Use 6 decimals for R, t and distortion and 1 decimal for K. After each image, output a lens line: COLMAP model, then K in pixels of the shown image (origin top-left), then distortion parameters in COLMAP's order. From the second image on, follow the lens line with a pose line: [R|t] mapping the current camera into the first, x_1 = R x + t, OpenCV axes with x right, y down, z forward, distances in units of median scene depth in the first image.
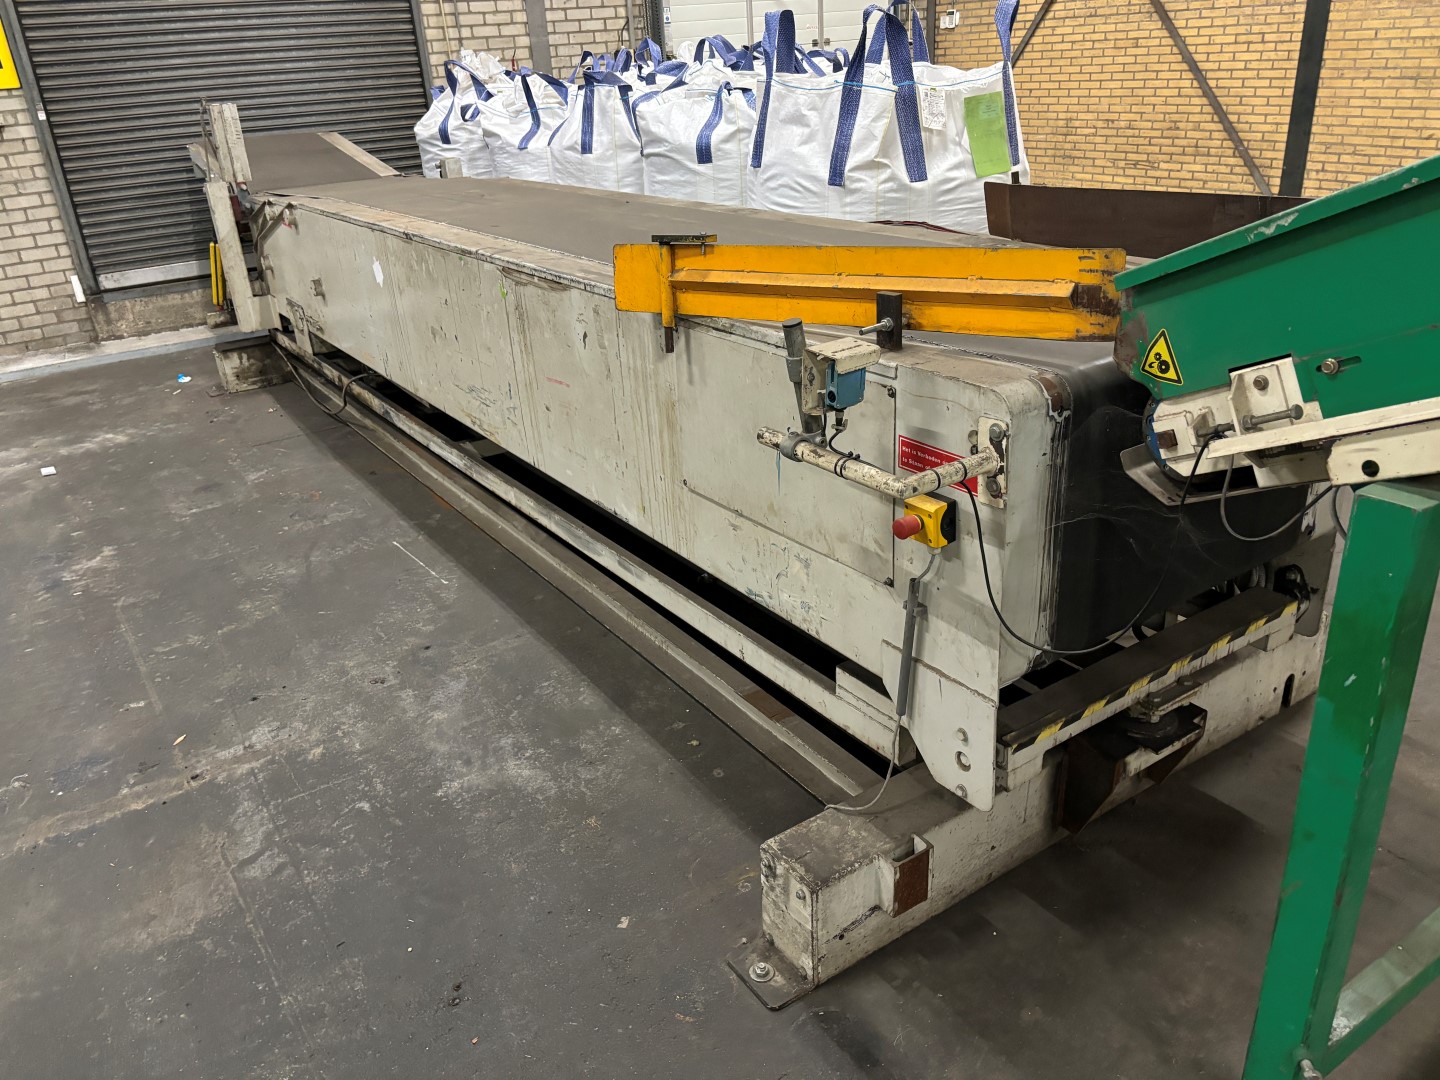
lens RADIAL K [[1094.1, 0, 721.0], [0, 1094.1, 543.1], [0, 0, 1]] dist [0.046577, -0.057421]
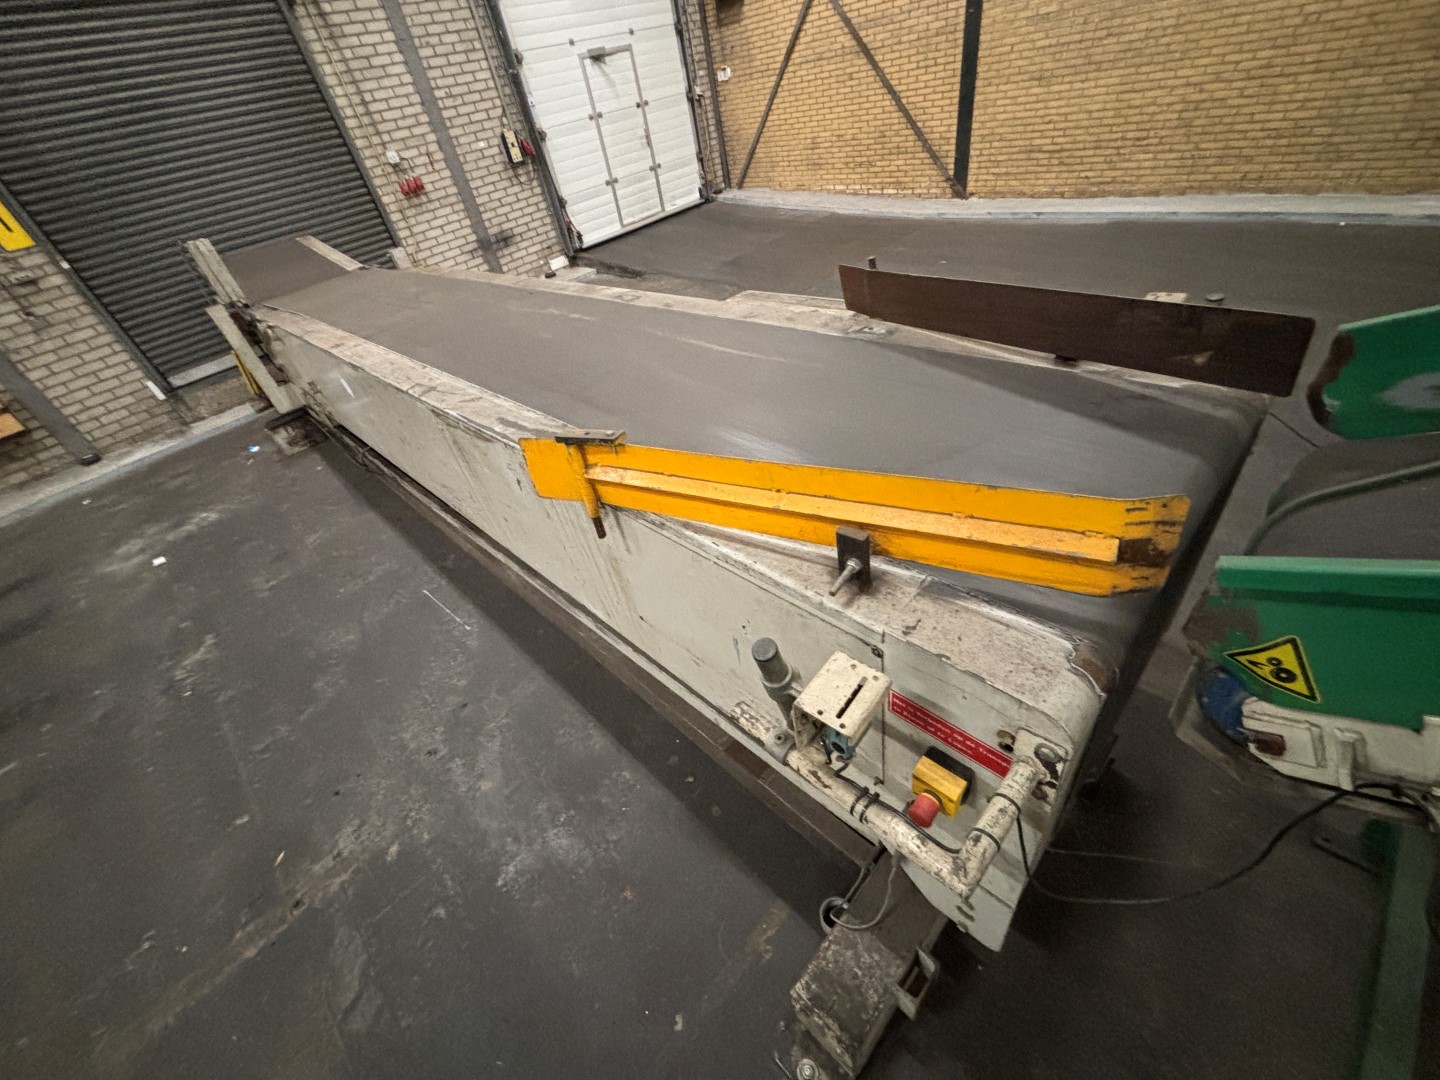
lens RADIAL K [[583.2, 0, 722.3], [0, 583.2, 541.6], [0, 0, 1]] dist [-0.002125, 0.000382]
pose [[0.973141, -0.212322, 0.088969, 0.005024], [0.185945, 0.952805, 0.239972, -0.115778], [-0.135722, -0.216983, 0.966694, 0.194973]]
